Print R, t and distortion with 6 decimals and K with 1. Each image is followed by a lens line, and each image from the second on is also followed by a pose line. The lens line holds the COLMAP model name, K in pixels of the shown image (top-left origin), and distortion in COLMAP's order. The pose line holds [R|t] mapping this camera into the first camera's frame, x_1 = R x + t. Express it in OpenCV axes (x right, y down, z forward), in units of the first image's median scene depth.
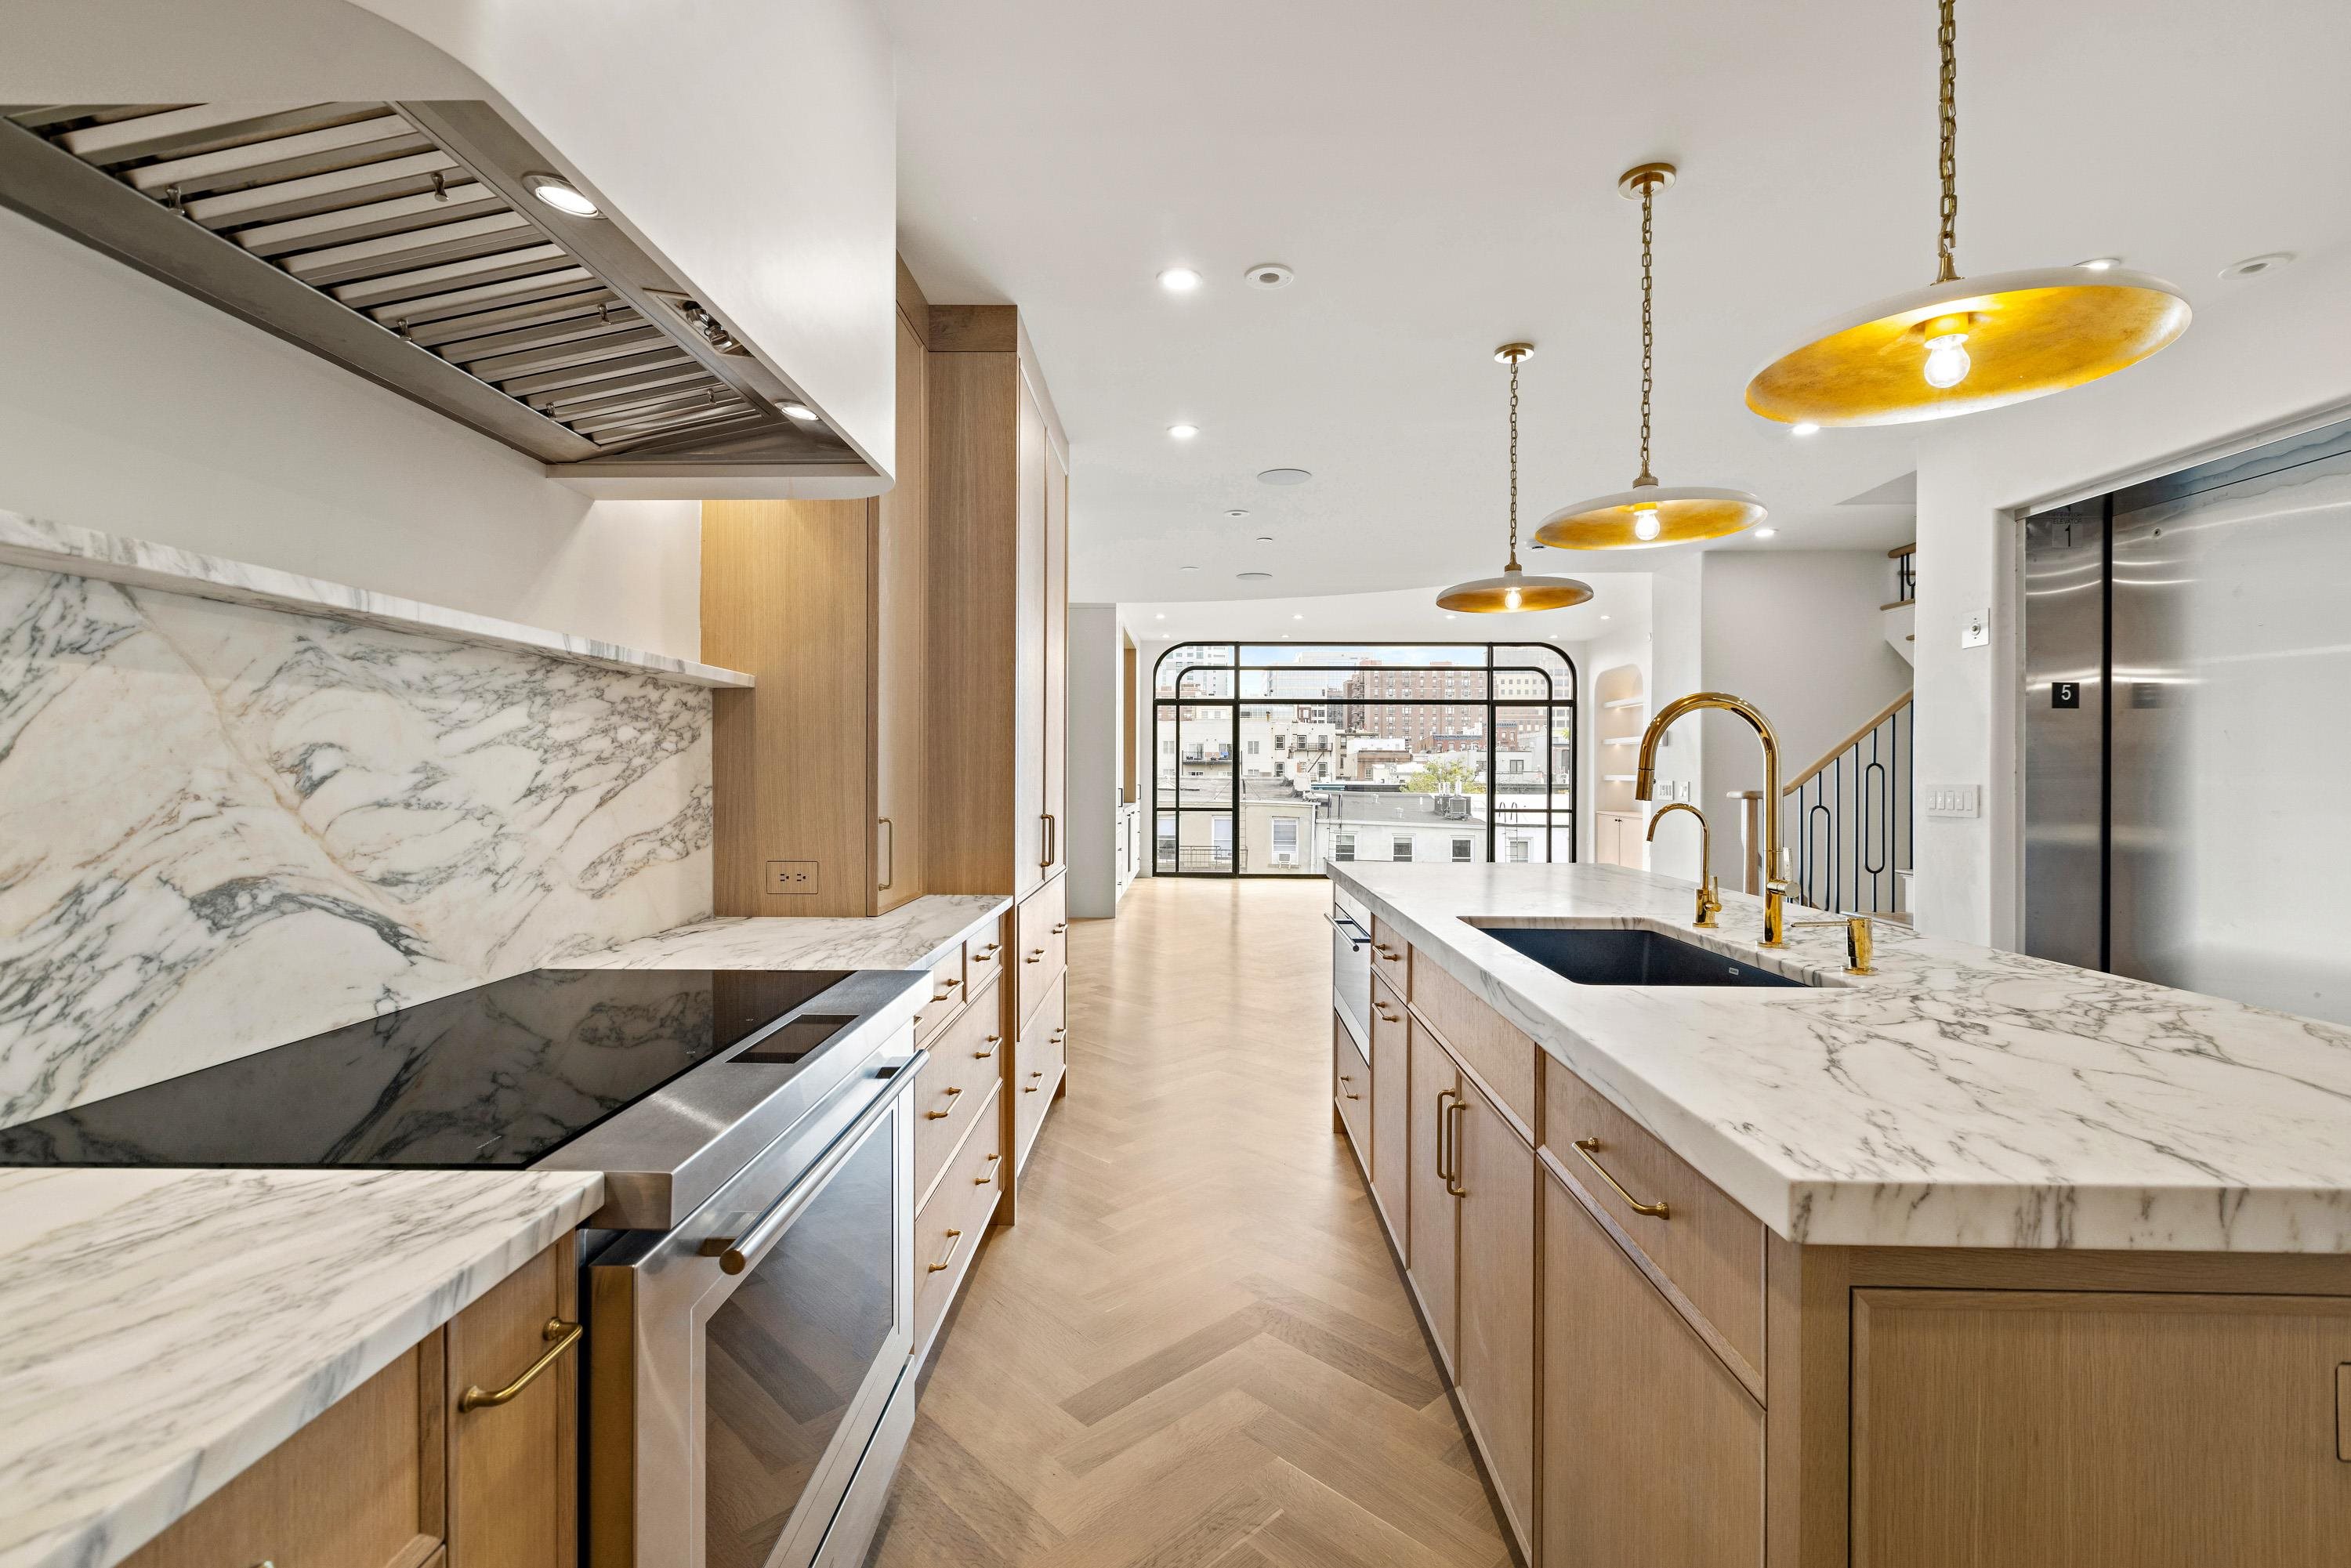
lens RADIAL K [[1055.8, 0, 1197.9], [0, 1055.8, 775.6], [0, 0, 1]] dist [0.007292, -0.001244]
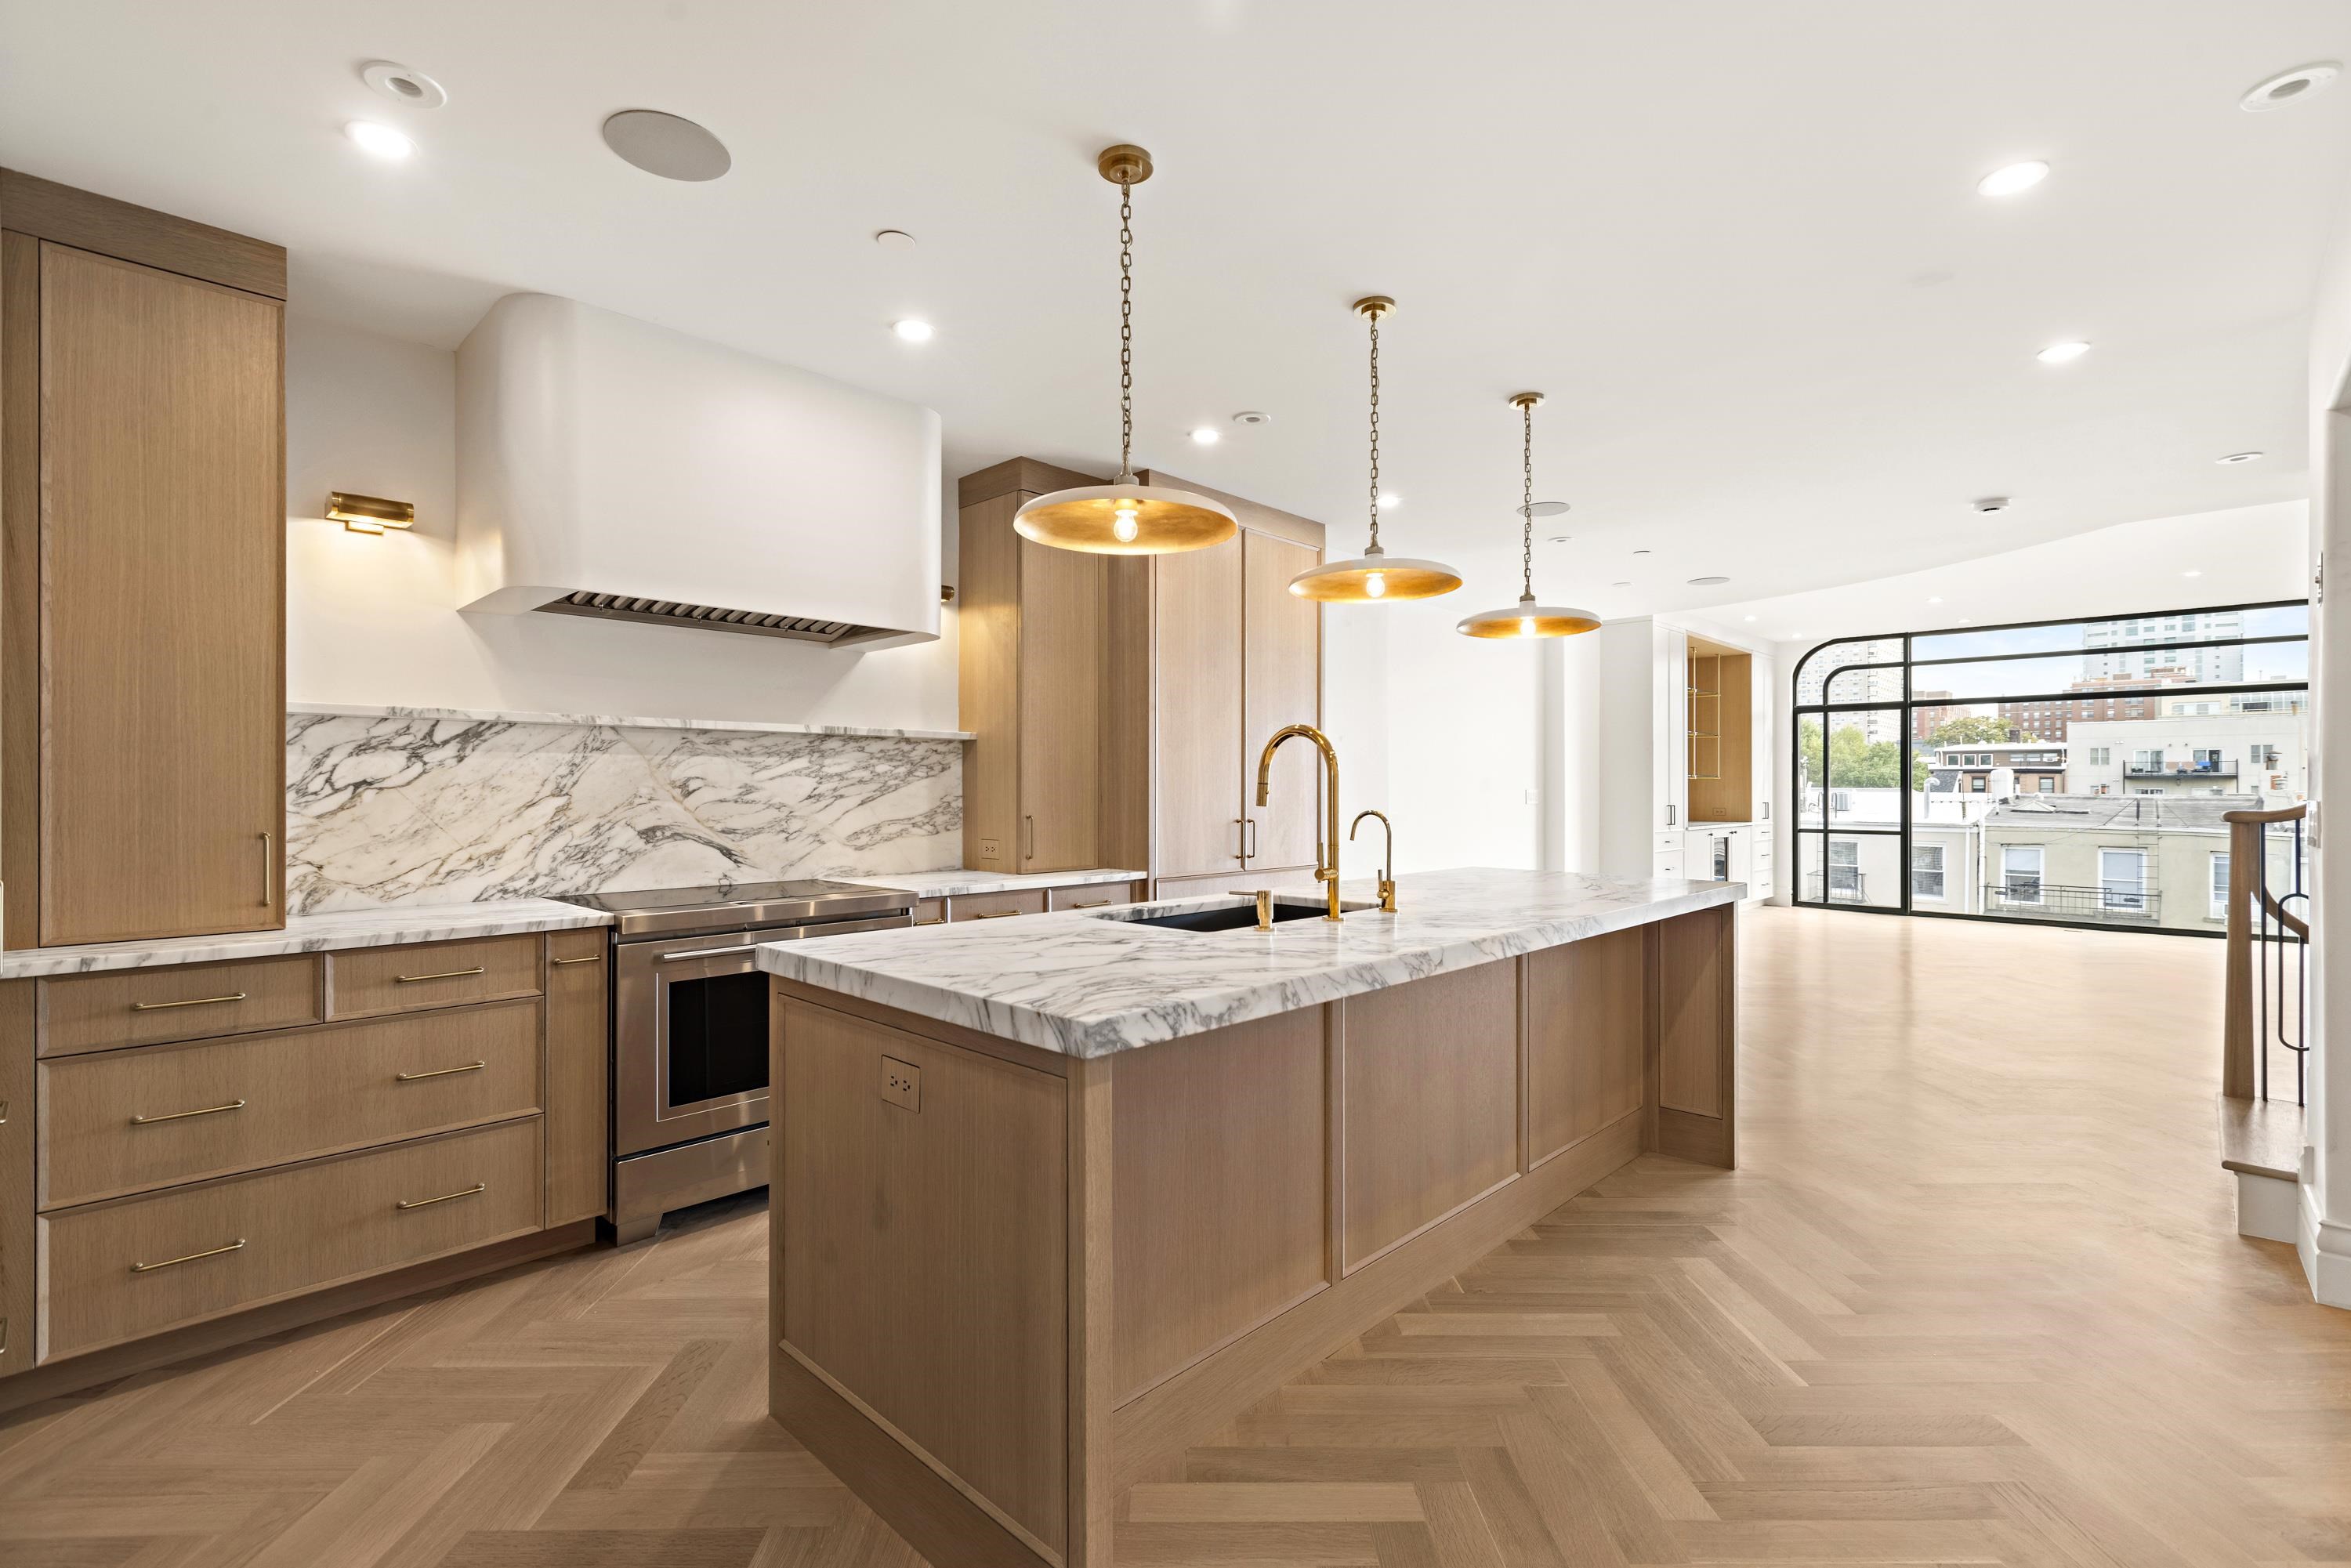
lens RADIAL K [[1055.8, 0, 1179.5], [0, 1055.8, 783.2], [0, 0, 1]] dist [0.007292, -0.001244]
pose [[0.721518, -0.006089, -0.692369, 0.203737], [-0.000811, 0.999953, -0.009638, 0.001010], [0.692395, 0.007516, 0.721479, -0.006442]]
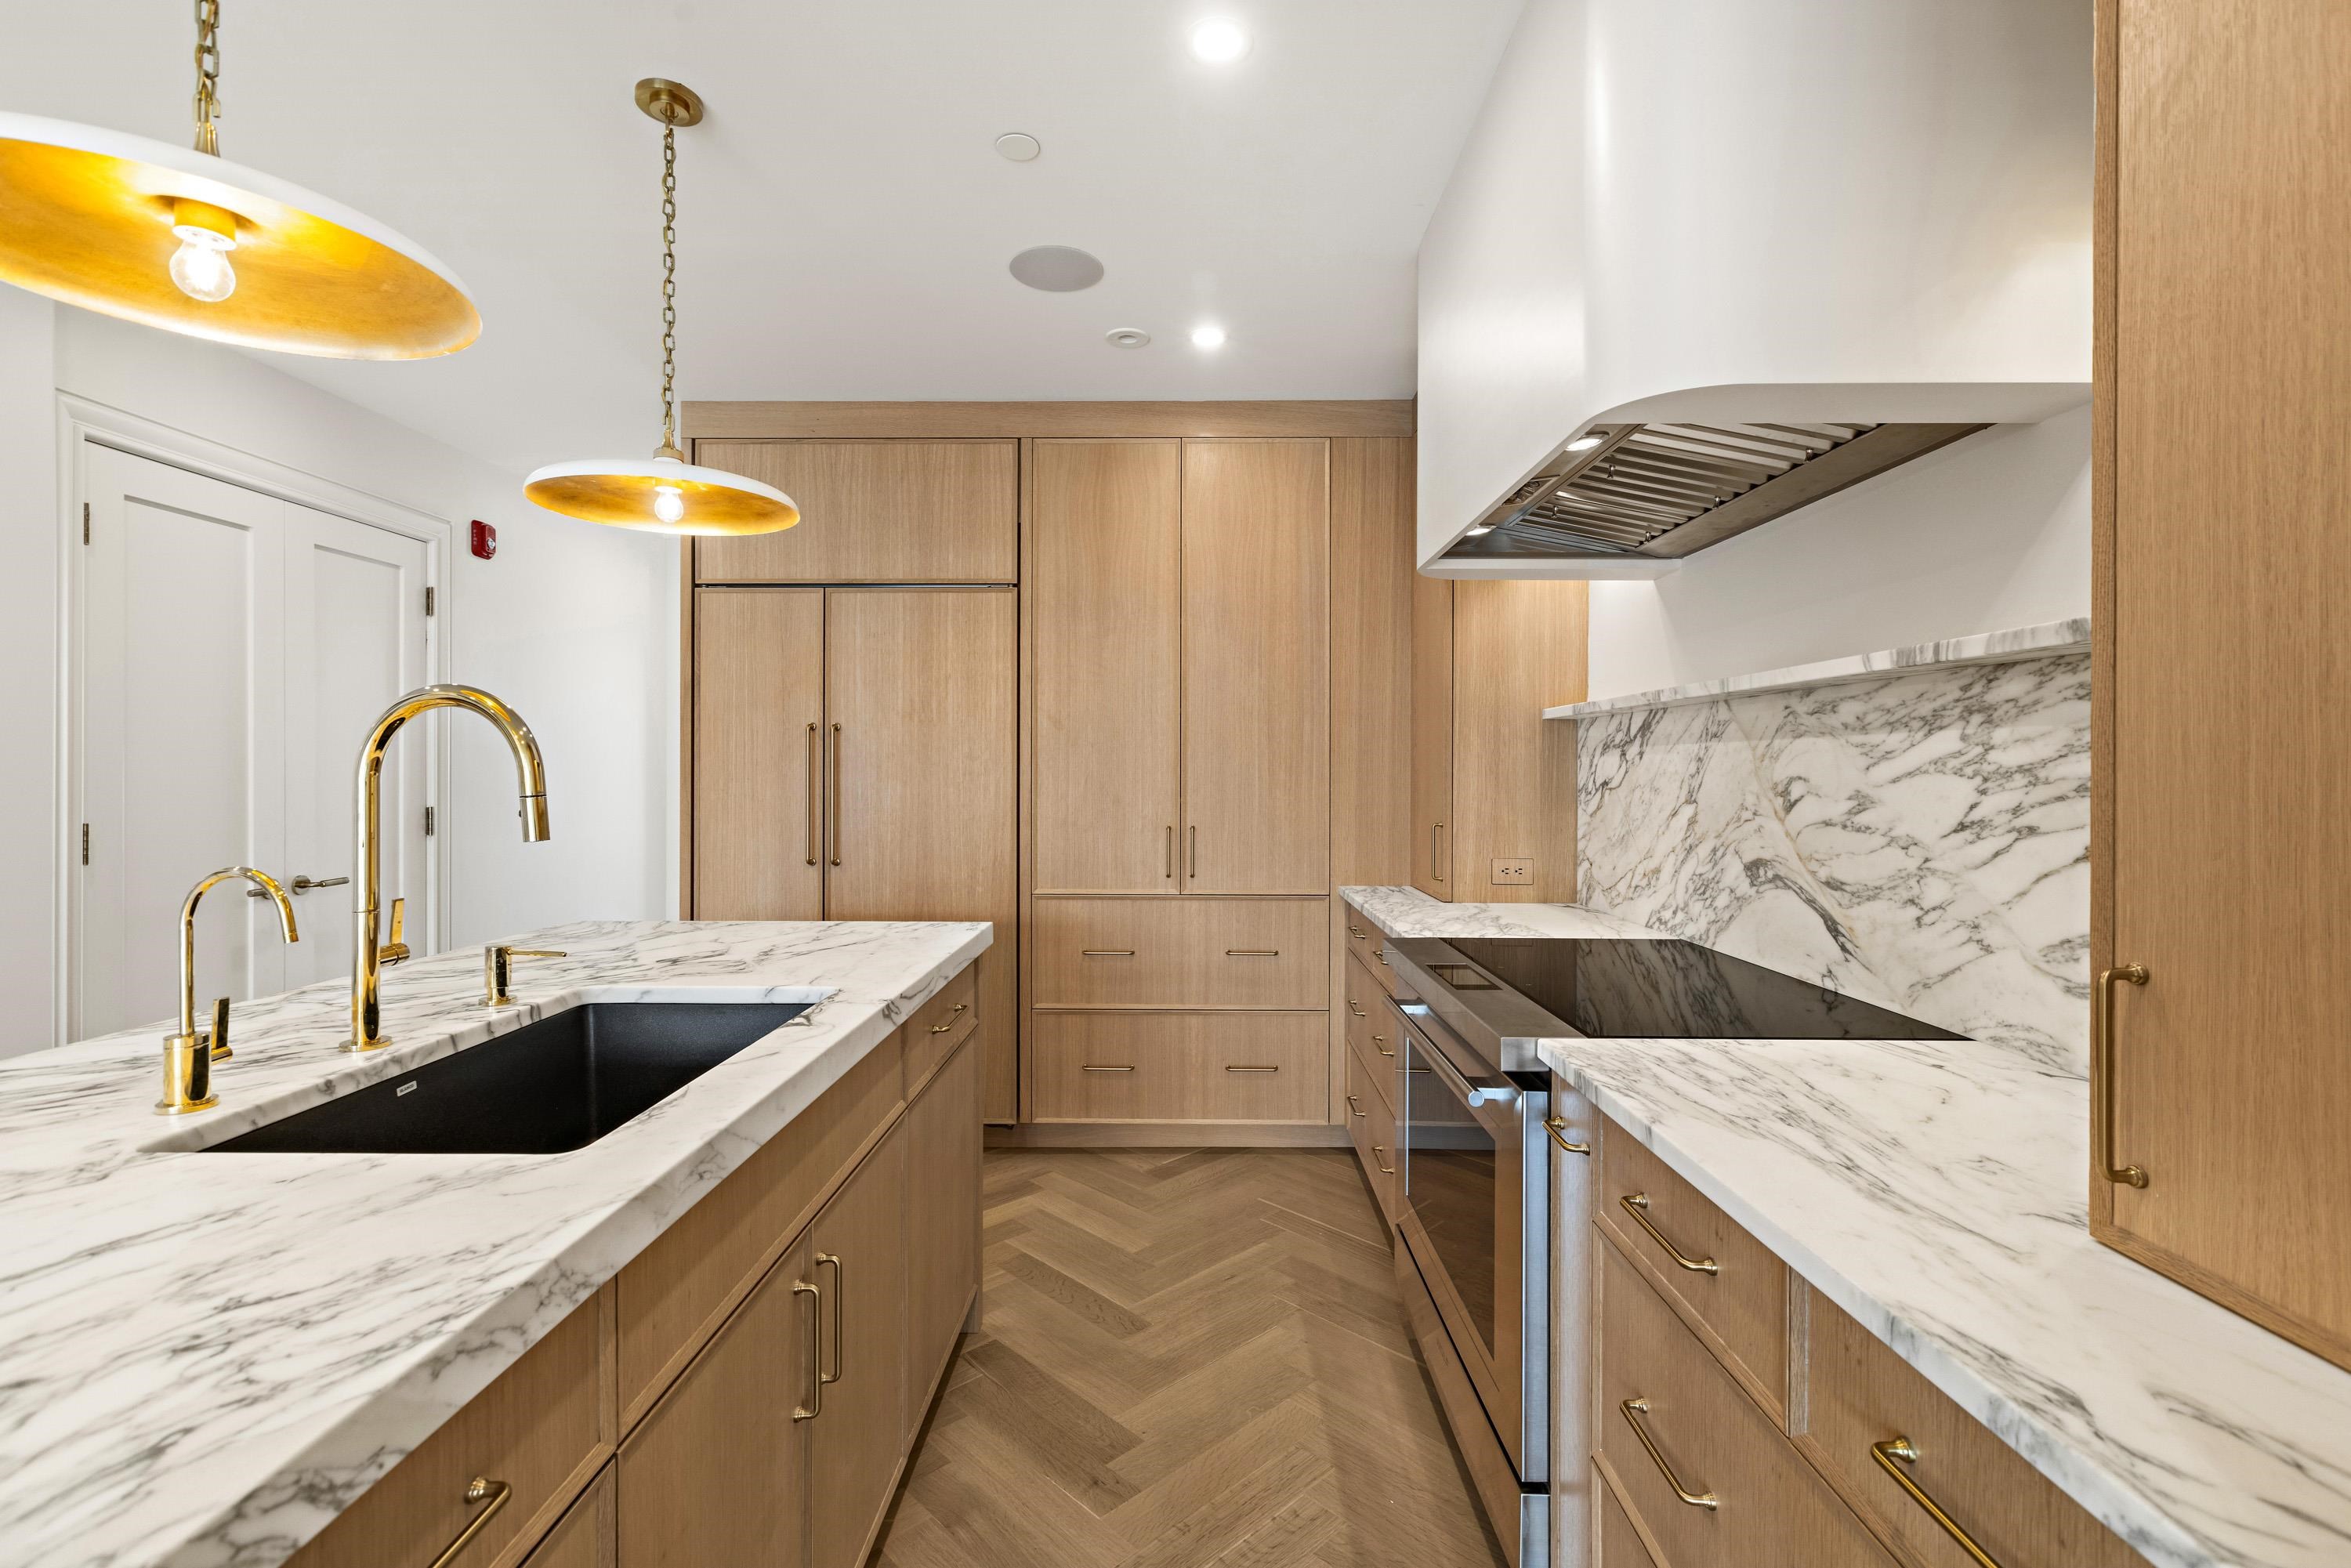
lens RADIAL K [[1055.8, 0, 1157.9], [0, 1055.8, 776.7], [0, 0, 1]] dist [0.007292, -0.001244]
pose [[-0.999840, -0.008570, 0.015730, 0.001808], [-0.008395, 0.999902, 0.011181, -0.004259], [-0.015824, 0.011047, -0.999814, 0.267643]]
